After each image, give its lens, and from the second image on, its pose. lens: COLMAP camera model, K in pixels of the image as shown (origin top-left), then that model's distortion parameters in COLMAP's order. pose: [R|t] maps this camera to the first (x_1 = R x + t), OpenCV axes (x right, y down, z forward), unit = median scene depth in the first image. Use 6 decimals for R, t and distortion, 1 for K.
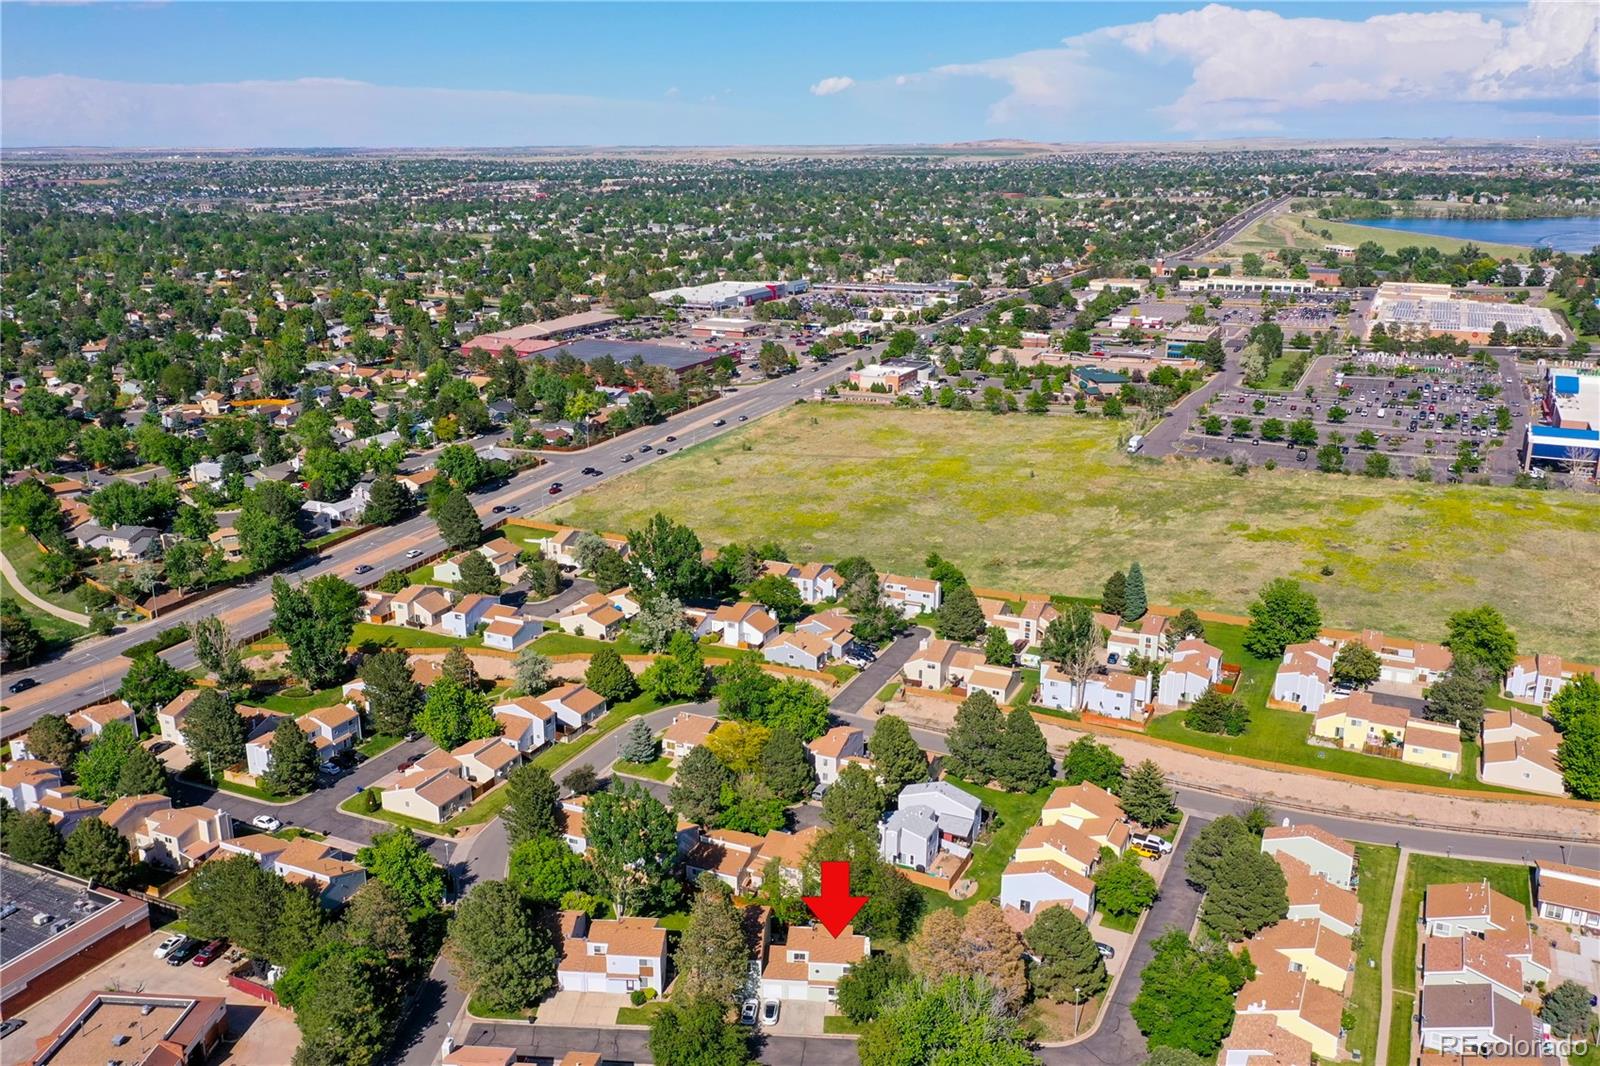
lens RADIAL K [[1316.8, 0, 800.0], [0, 1316.8, 533.0], [0, 0, 1]] dist [-0.001981, 0.002777]
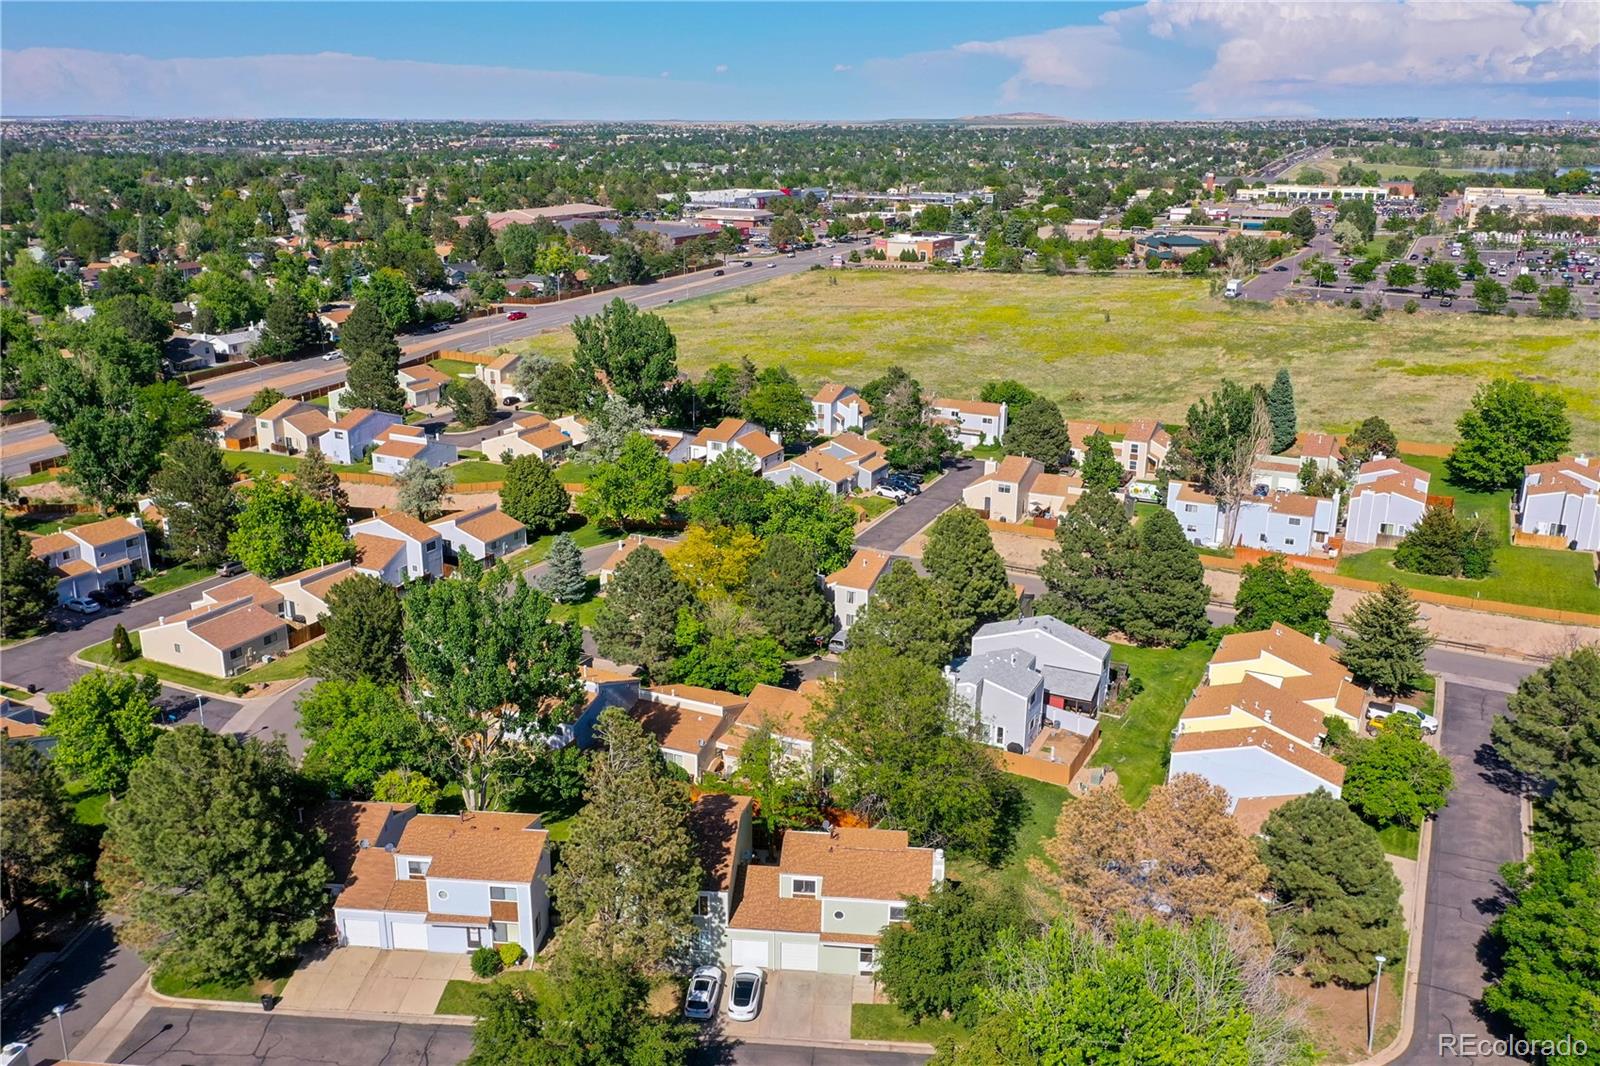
lens RADIAL K [[1302.7, 0, 800.0], [0, 1302.7, 533.0], [0, 0, 1]] dist [0.003746, 0.001559]
pose [[0.999873, 0.011174, -0.011332, 0.001601], [-0.010984, 0.999800, 0.016713, 0.122724], [0.011517, -0.016586, 0.999796, 0.345993]]
